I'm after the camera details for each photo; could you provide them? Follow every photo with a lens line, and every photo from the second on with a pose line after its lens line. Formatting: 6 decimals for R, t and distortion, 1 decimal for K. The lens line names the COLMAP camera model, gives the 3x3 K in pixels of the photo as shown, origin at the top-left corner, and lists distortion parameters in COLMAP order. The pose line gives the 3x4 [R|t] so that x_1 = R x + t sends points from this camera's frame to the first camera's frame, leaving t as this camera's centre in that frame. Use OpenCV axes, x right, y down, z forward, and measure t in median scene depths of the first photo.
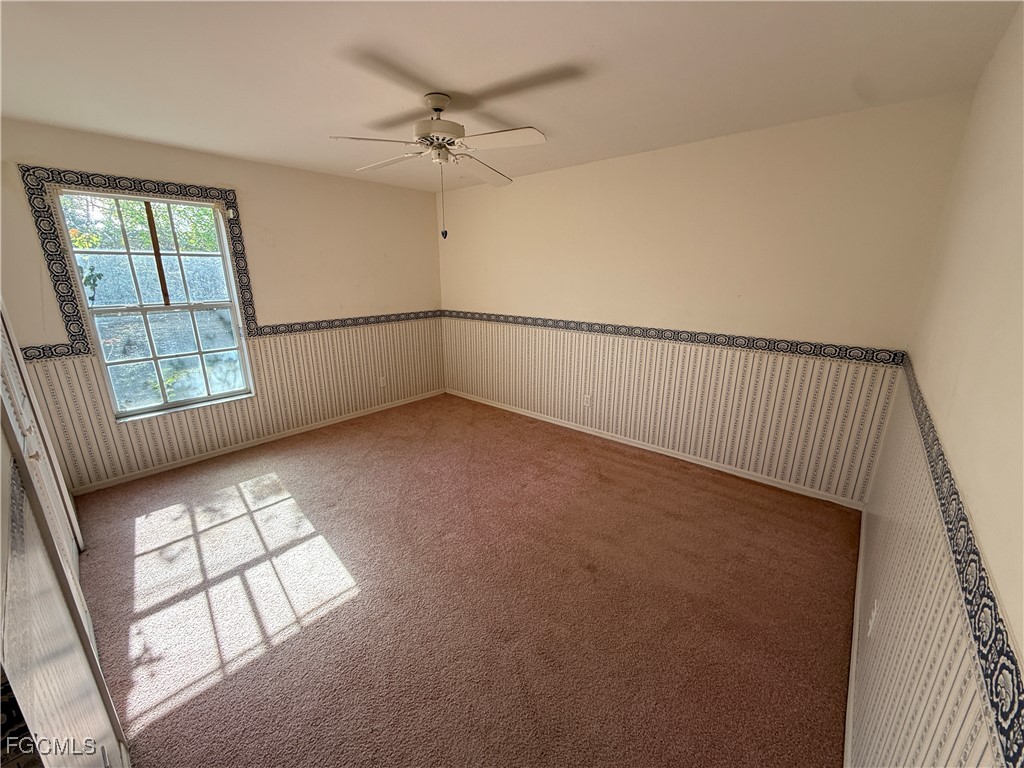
lens RADIAL K [[408.2, 0, 509.6], [0, 408.2, 384.7], [0, 0, 1]] dist [0.000137, -0.000165]
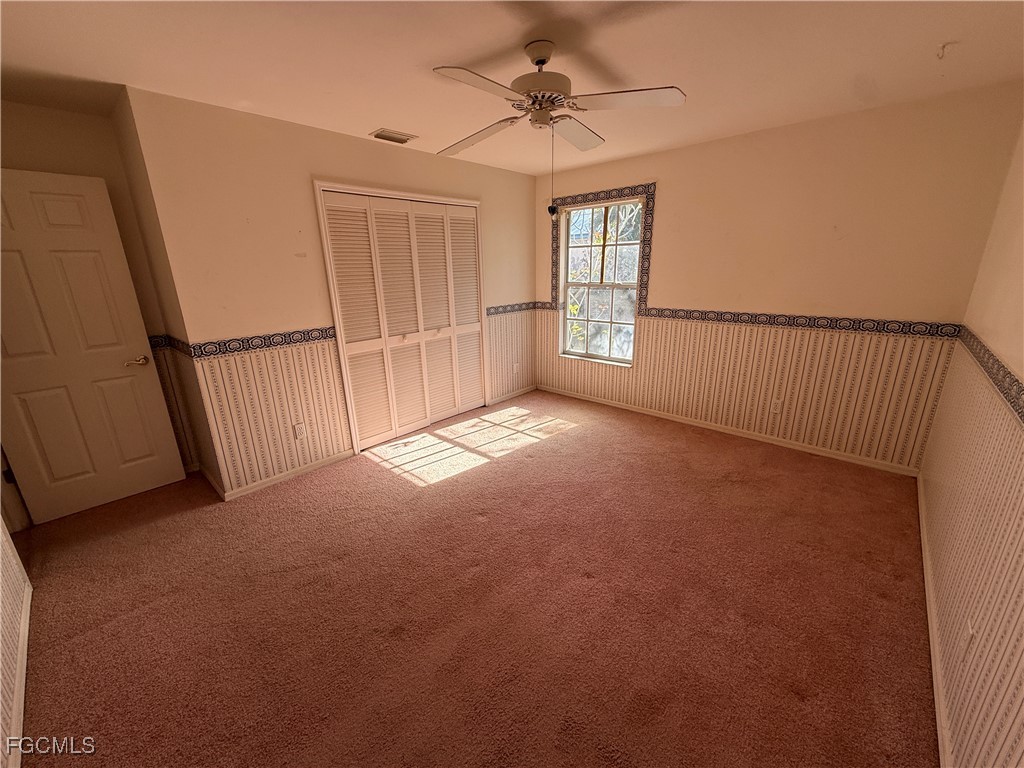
lens RADIAL K [[408.2, 0, 509.6], [0, 408.2, 384.7], [0, 0, 1]] dist [0.000137, -0.000165]
pose [[-0.020285, 0.283868, -0.958649, 0.560144], [-0.249300, 0.927123, 0.279808, -0.186125], [0.968214, 0.244667, 0.051962, 0.717307]]
